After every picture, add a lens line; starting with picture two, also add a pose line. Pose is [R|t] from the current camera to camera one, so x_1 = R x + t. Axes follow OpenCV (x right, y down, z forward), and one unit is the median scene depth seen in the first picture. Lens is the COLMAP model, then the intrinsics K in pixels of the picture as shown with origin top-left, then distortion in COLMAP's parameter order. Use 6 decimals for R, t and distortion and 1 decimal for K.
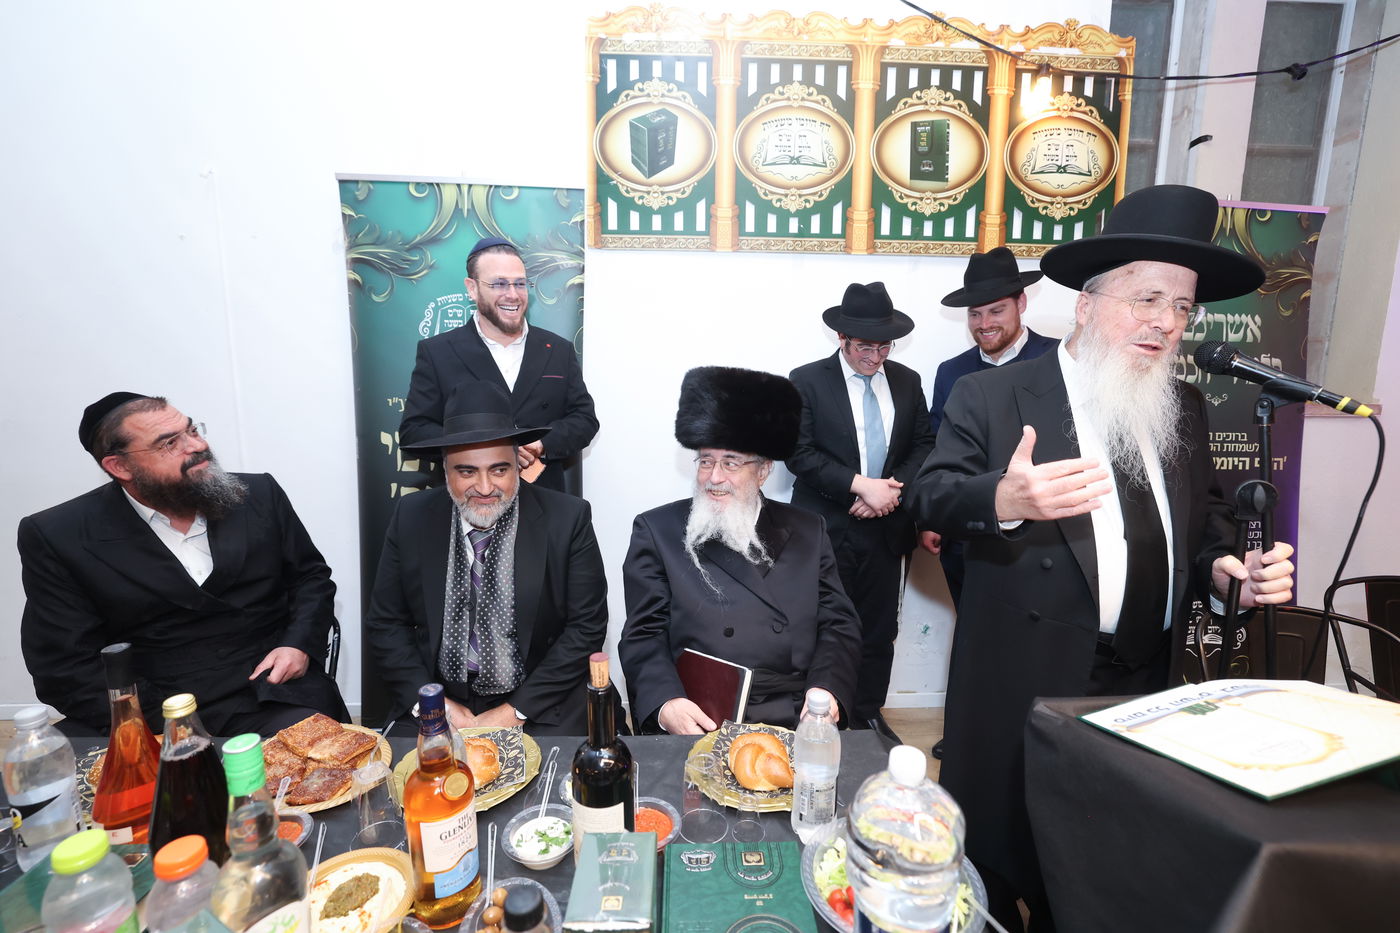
lens RADIAL K [[570.0, 0, 738.1], [0, 570.0, 446.4], [0, 0, 1]] dist [-0.024042, -0.001315]
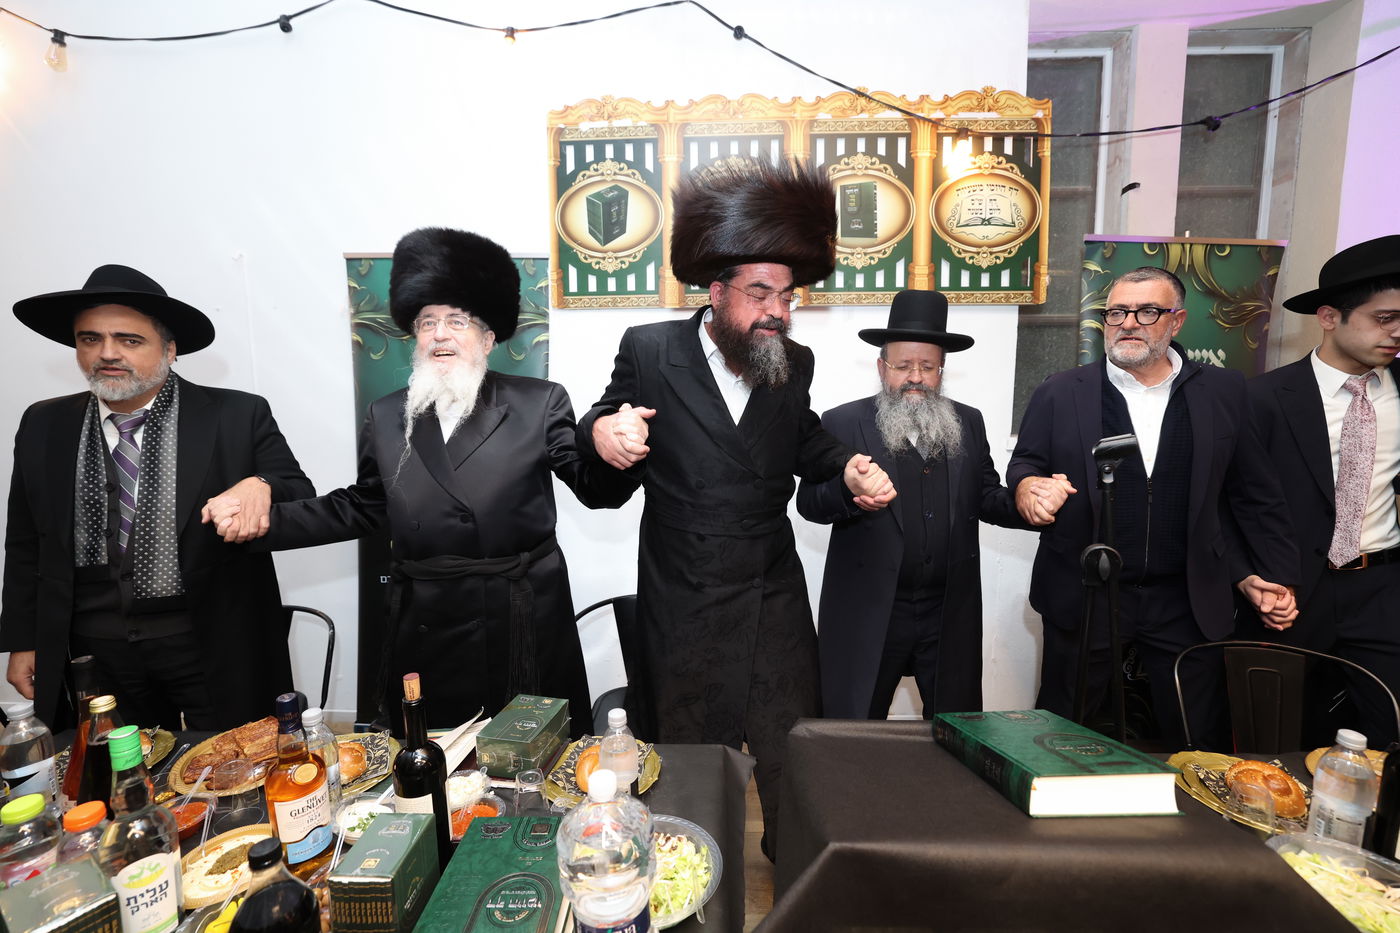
lens RADIAL K [[528.9, 0, 702.3], [0, 528.9, 458.6], [0, 0, 1]] dist [-0.029099, 0.001866]
pose [[0.997661, -0.013881, -0.066936, 0.099781], [0.010440, 0.998620, -0.051478, 0.004759], [0.067558, 0.050658, 0.996428, -0.006828]]
